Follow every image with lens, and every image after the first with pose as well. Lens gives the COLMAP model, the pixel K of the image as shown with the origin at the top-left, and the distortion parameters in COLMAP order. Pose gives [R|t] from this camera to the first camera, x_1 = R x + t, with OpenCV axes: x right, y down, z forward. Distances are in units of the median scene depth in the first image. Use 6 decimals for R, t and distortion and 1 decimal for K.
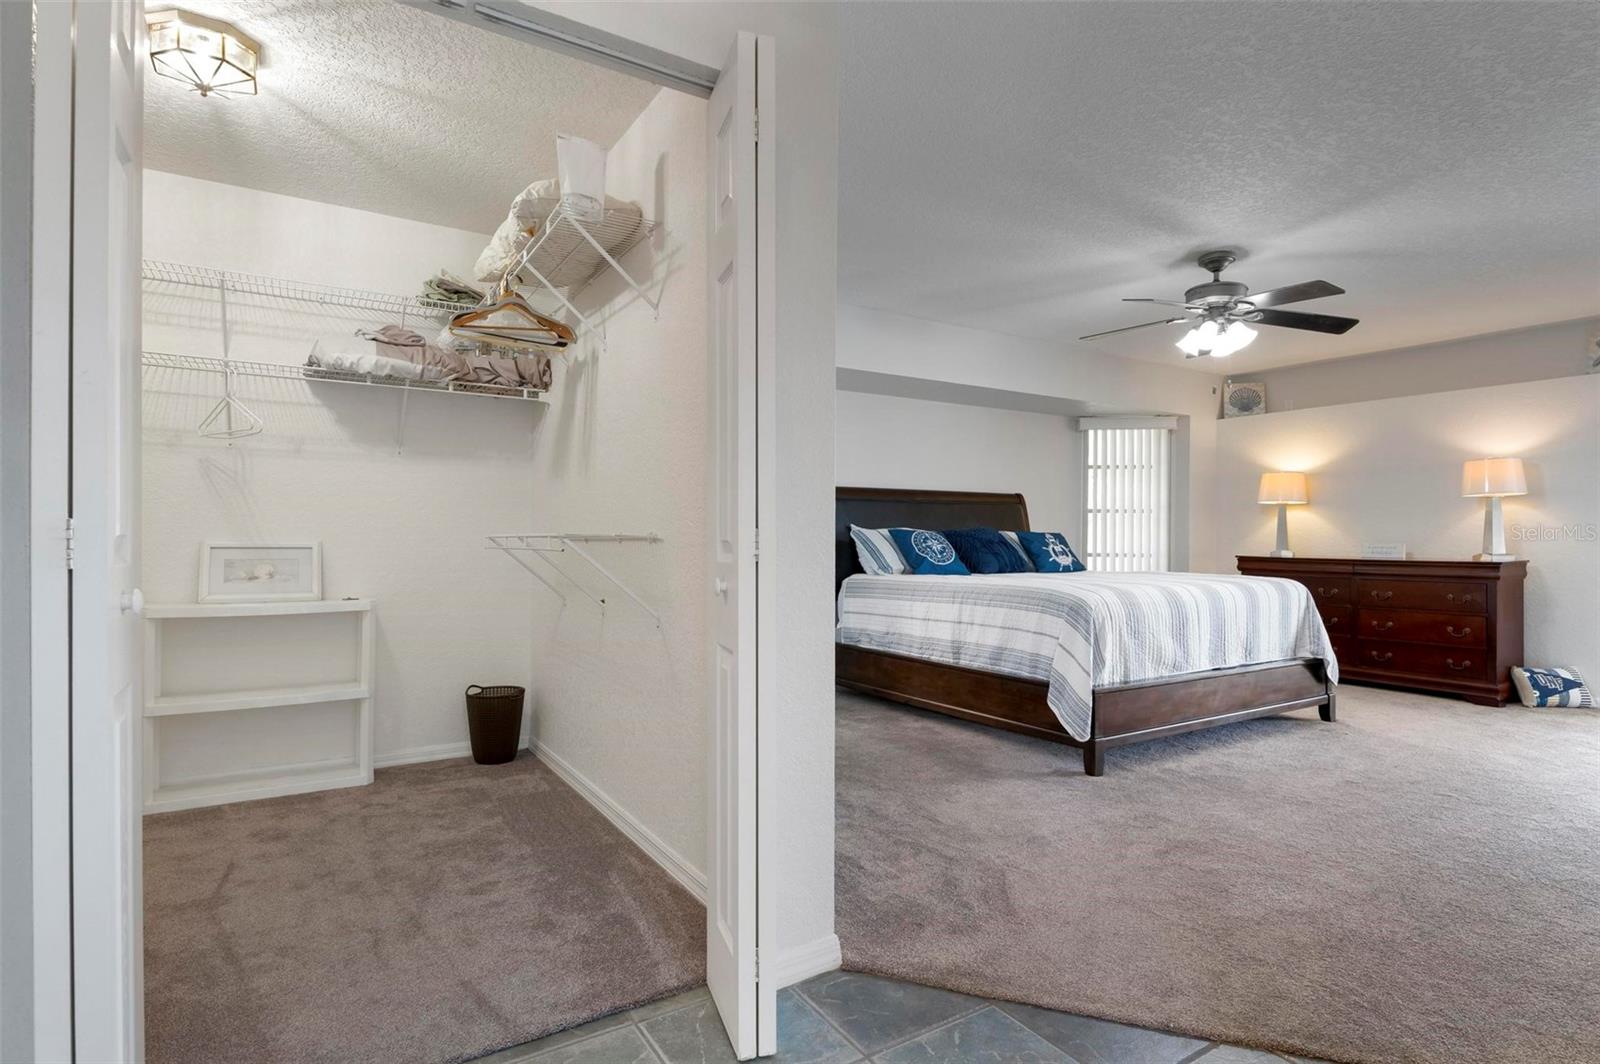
lens RADIAL K [[823.4, 0, 802.0], [0, 823.4, 527.0], [0, 0, 1]] dist [-0.005755, -0.001963]
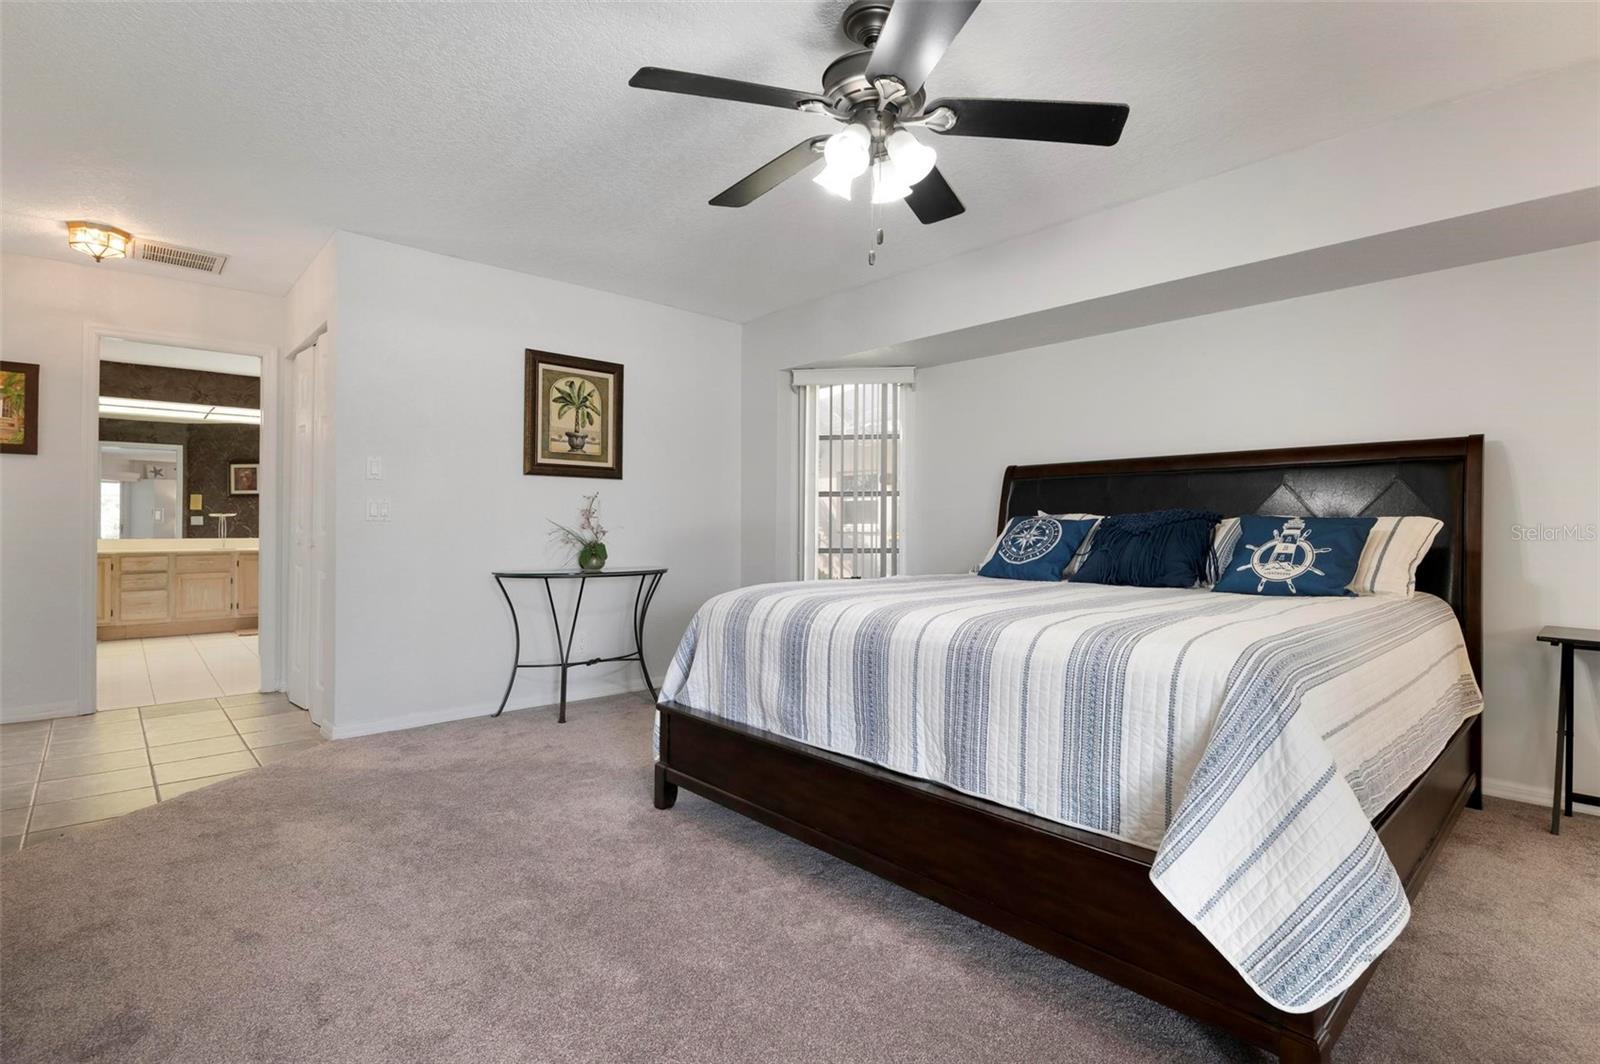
lens RADIAL K [[748.7, 0, 806.7], [0, 748.7, 534.9], [0, 0, 1]] dist [0.000063, -0.000029]
pose [[0.176352, 0.007840, -0.984296, 0.822688], [0.009441, 0.999909, 0.009656, 0.012324], [0.984282, -0.010995, 0.176262, 0.722798]]
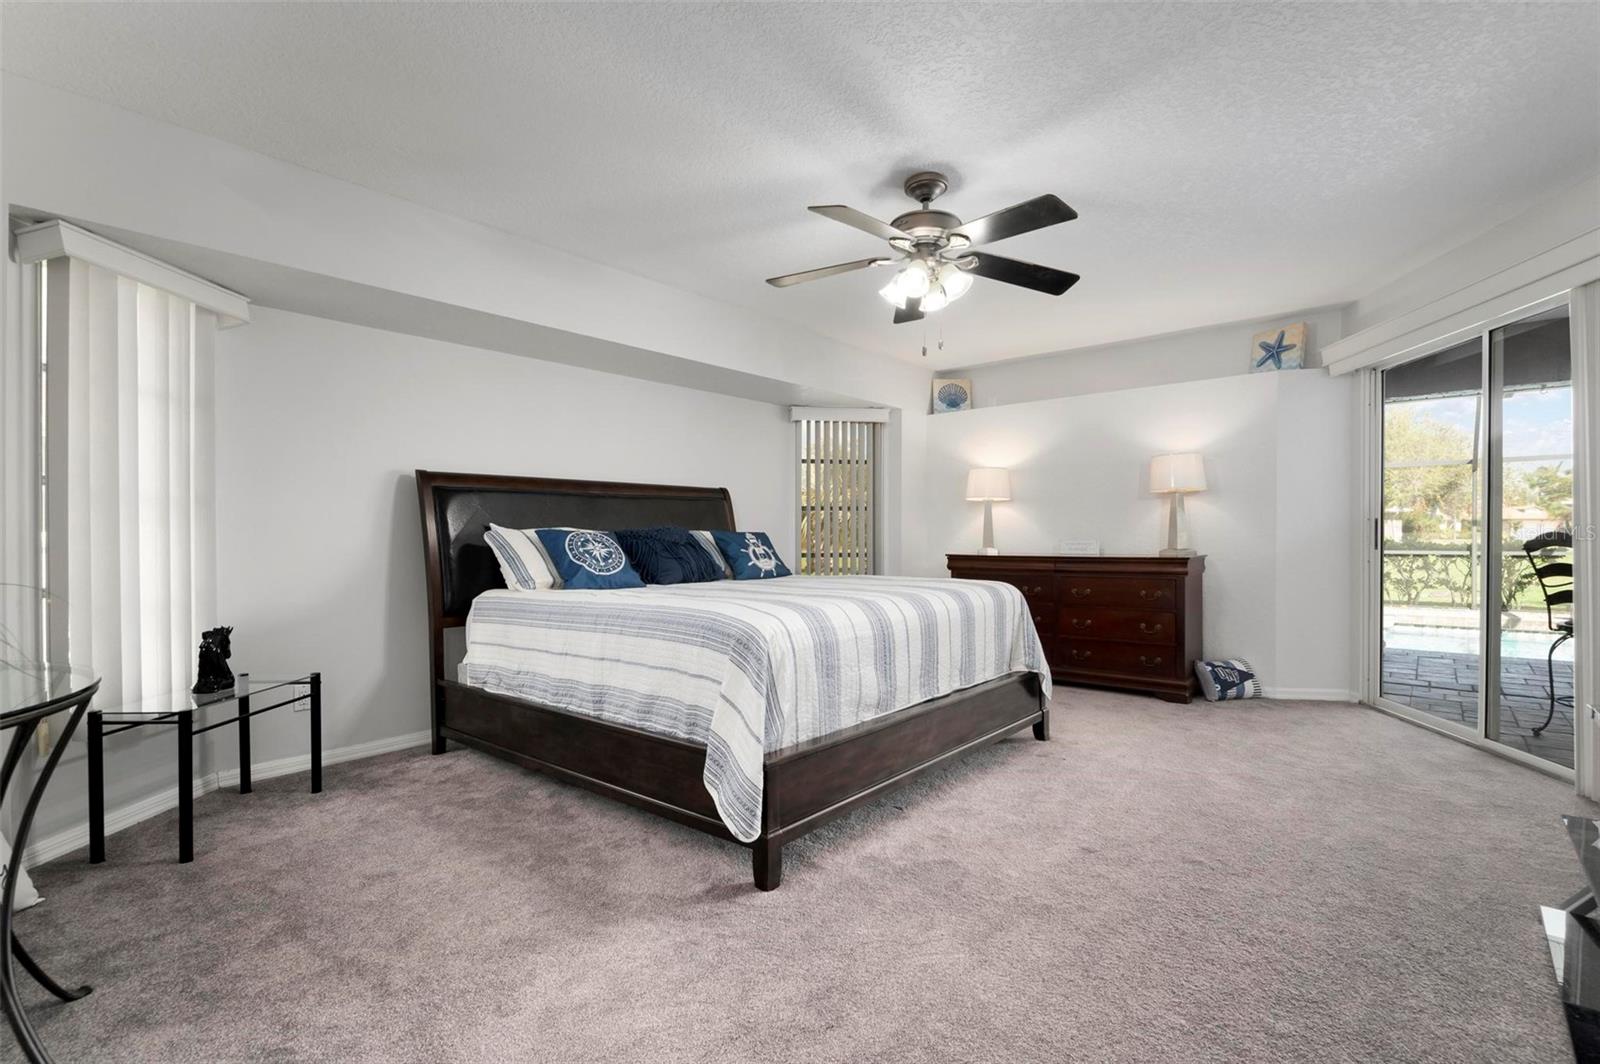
lens RADIAL K [[748.7, 0, 806.7], [0, 748.7, 534.9], [0, 0, 1]] dist [0.000063, -0.000029]
pose [[0.953070, -0.010746, 0.302561, 0.140362], [0.008070, 0.999916, 0.010093, 0.002738], [-0.302644, -0.007178, 0.953077, 0.278948]]
